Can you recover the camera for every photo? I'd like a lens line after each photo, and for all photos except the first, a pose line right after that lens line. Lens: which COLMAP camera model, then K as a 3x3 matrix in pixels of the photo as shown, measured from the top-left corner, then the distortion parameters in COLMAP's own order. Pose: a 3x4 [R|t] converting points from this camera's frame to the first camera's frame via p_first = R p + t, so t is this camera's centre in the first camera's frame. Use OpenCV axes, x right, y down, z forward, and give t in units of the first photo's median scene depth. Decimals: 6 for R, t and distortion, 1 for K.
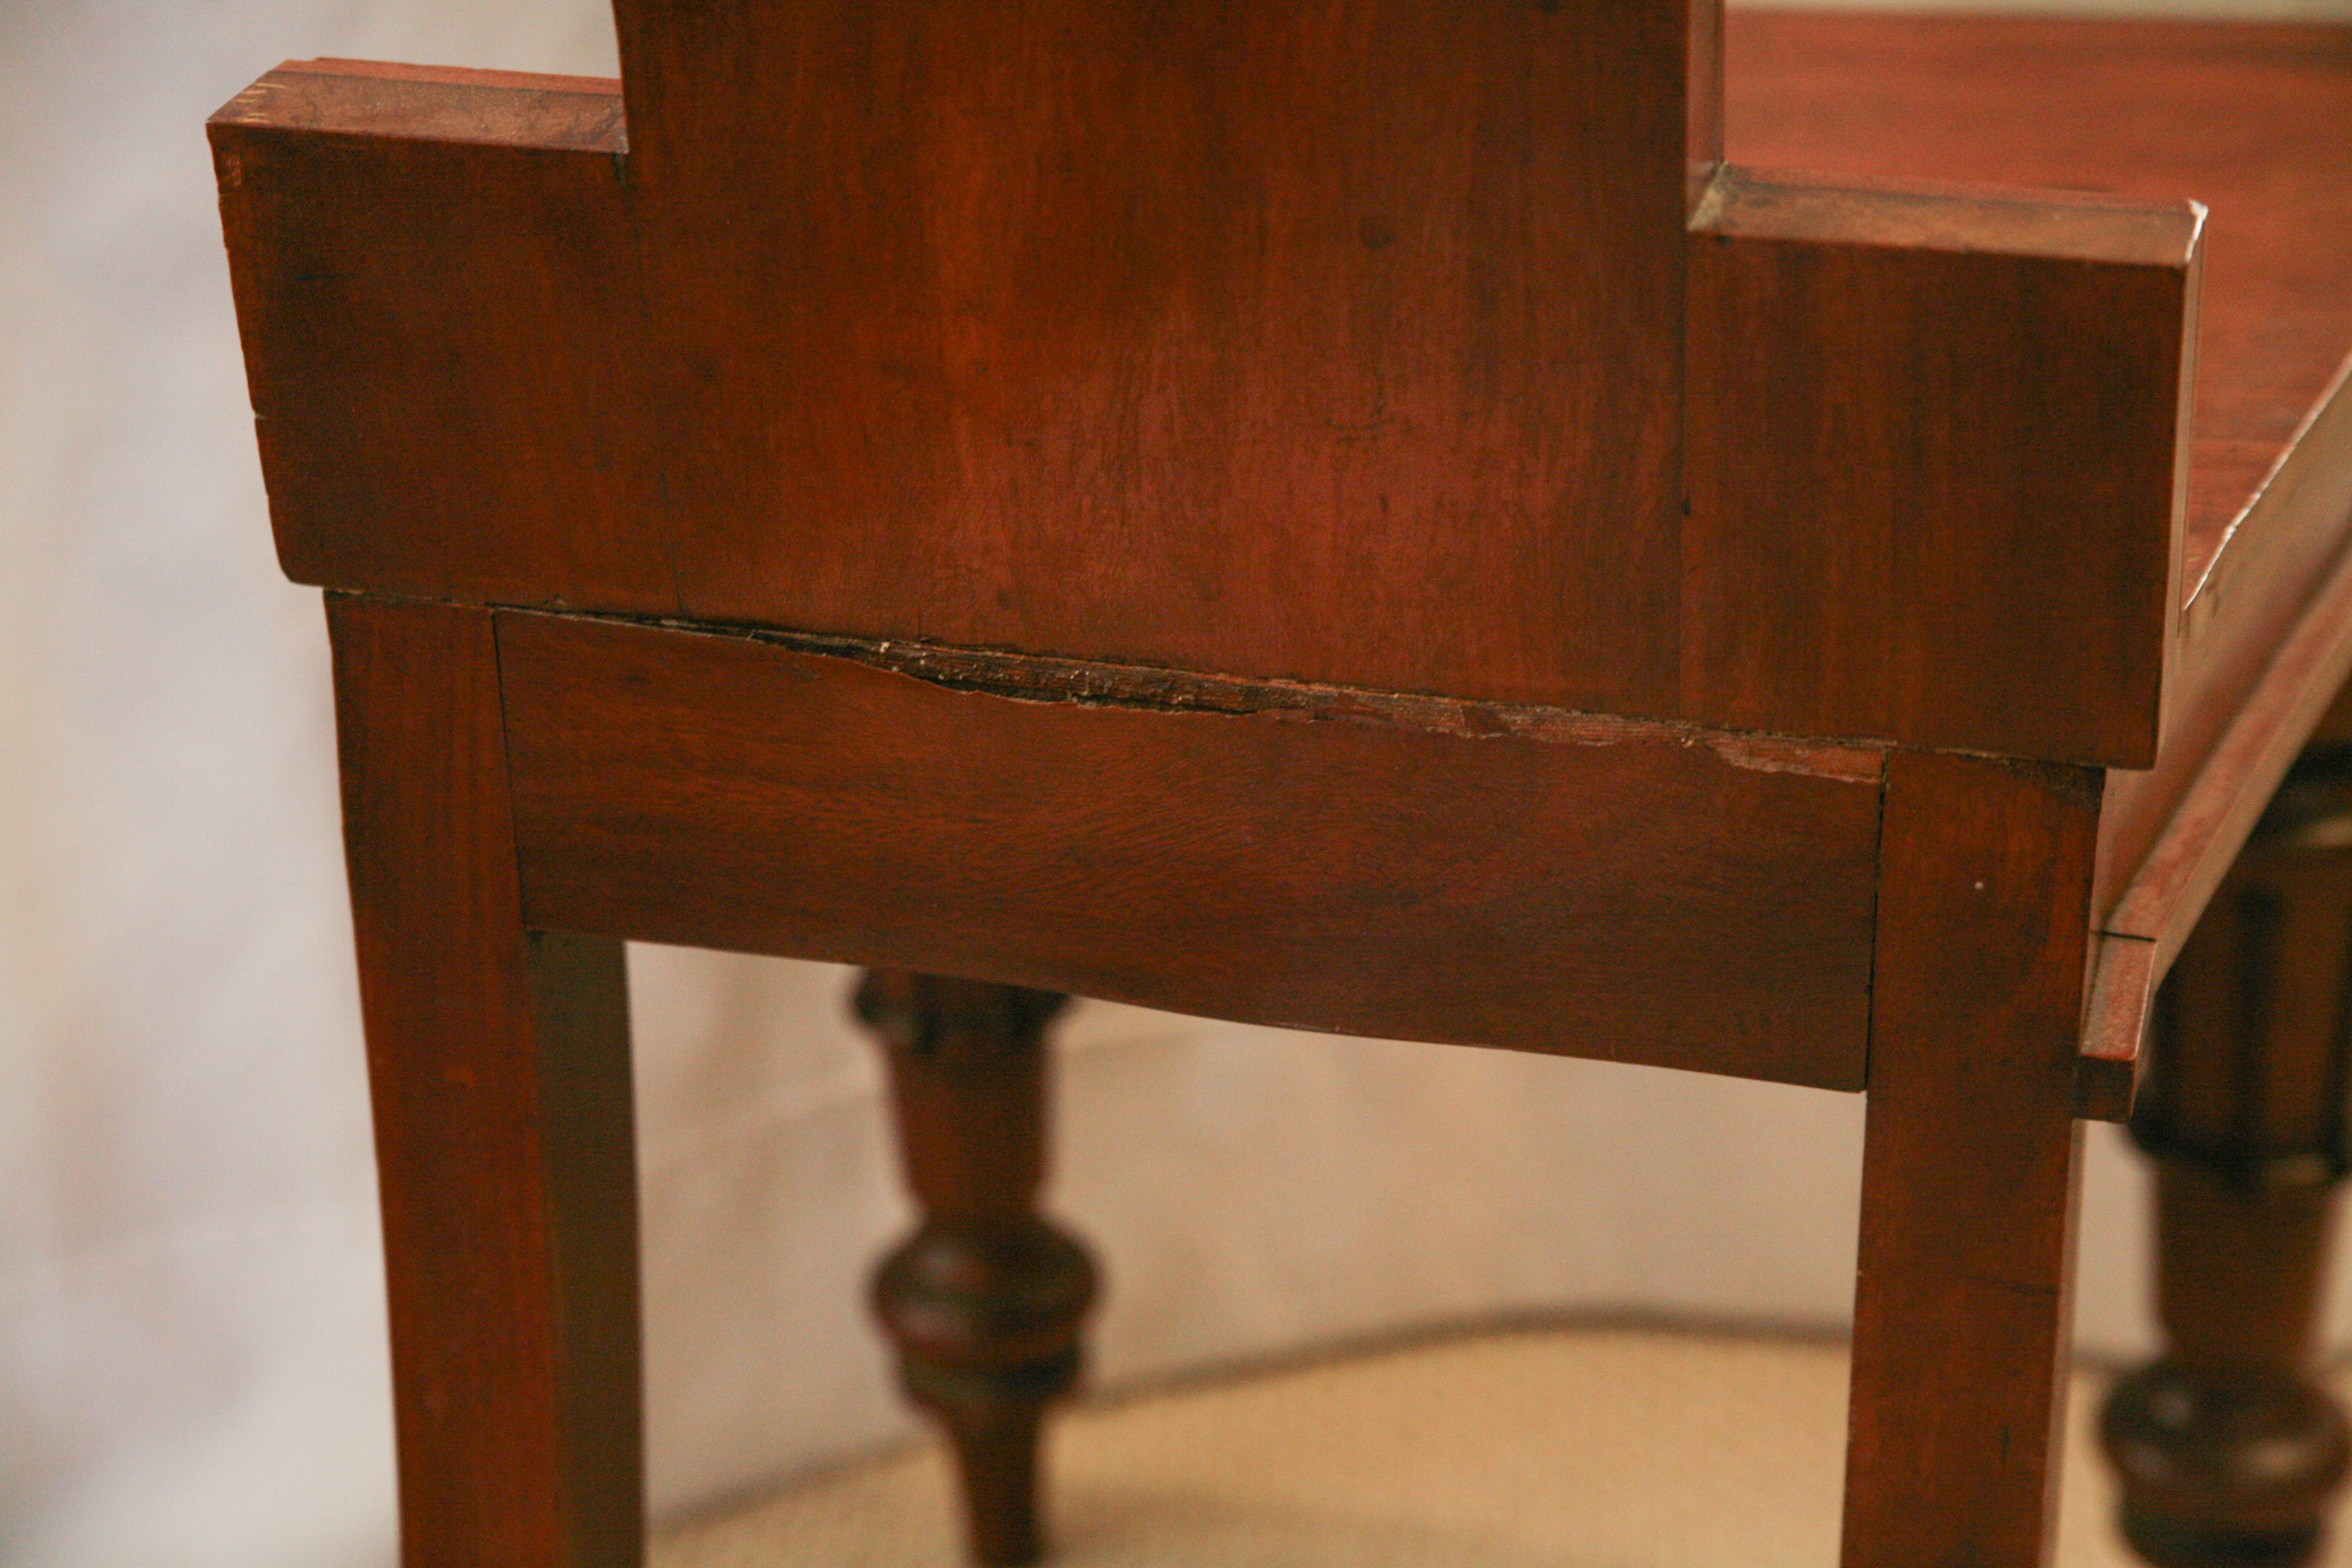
lens RADIAL K [[4298.0, 0, 1176.0], [0, 4298.0, 784.0], [0, 0, 1]] dist [0.091386, 0.243153]
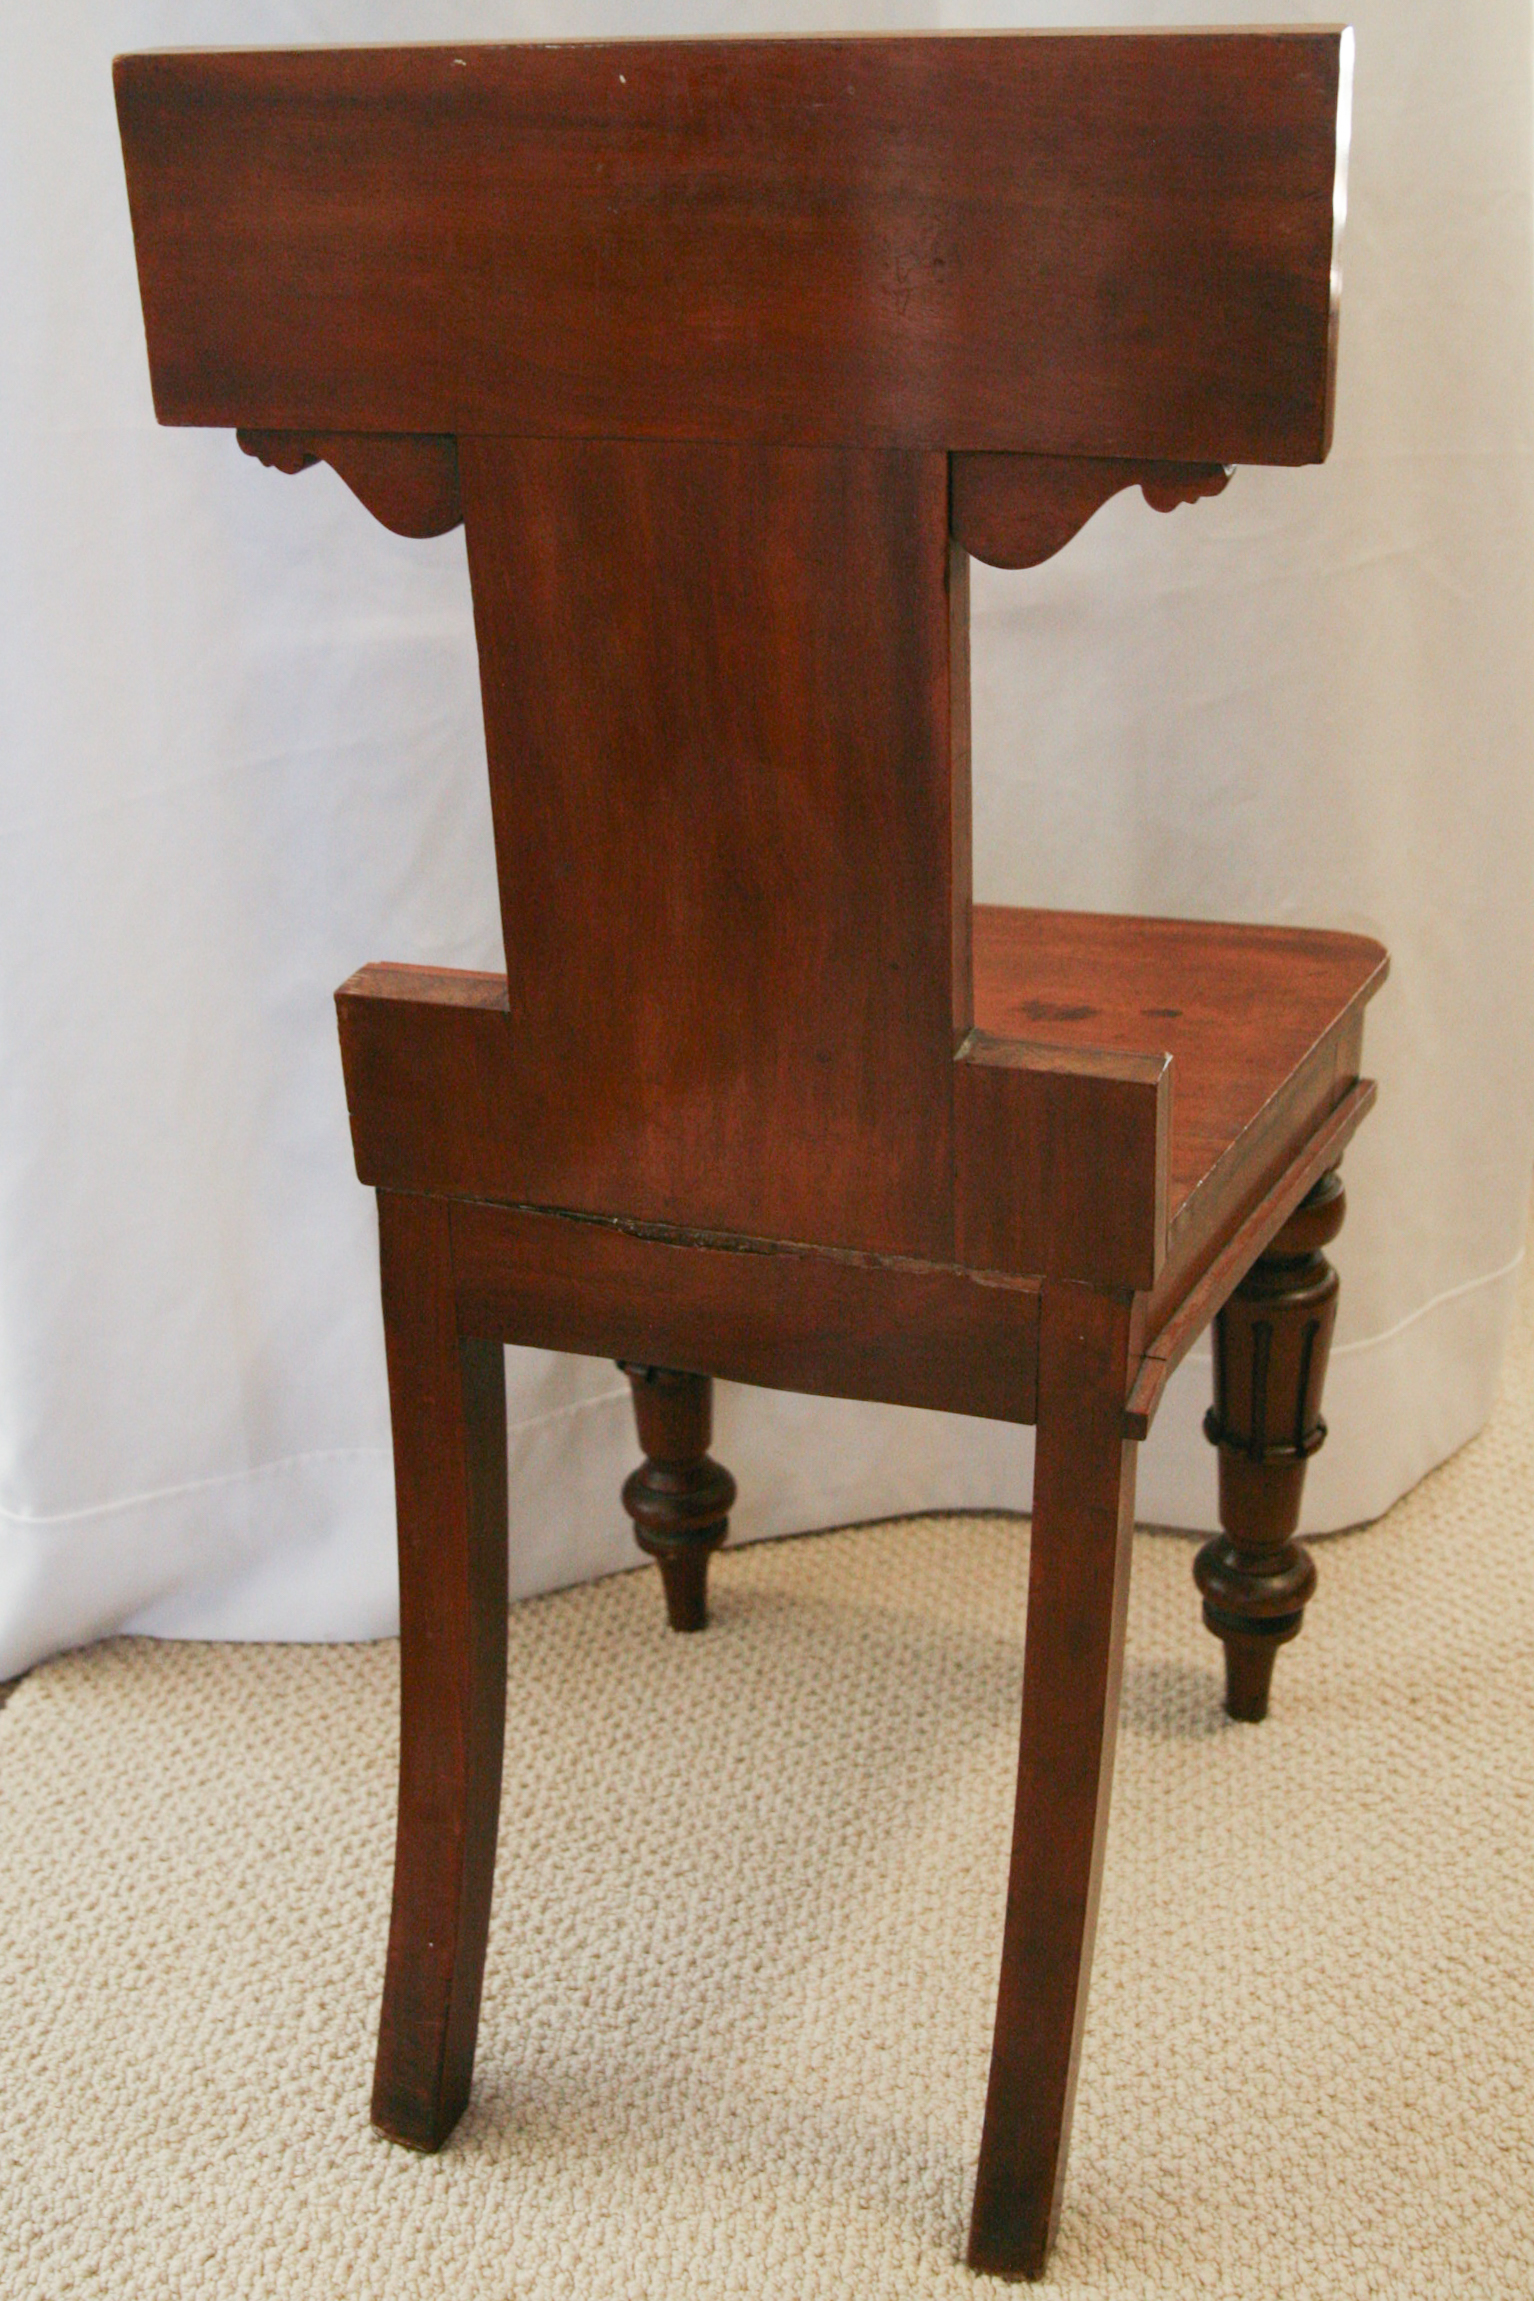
lens RADIAL K [[2525.4, 0, 760.5], [0, 2525.4, 1064.4], [0, 0, 1]] dist [-0.163709, 0.205867]
pose [[0.999101, 0.018200, -0.038296, 0.060644], [-0.019937, 0.998766, -0.045476, -0.056491], [0.037421, 0.046199, 0.998231, -0.350937]]
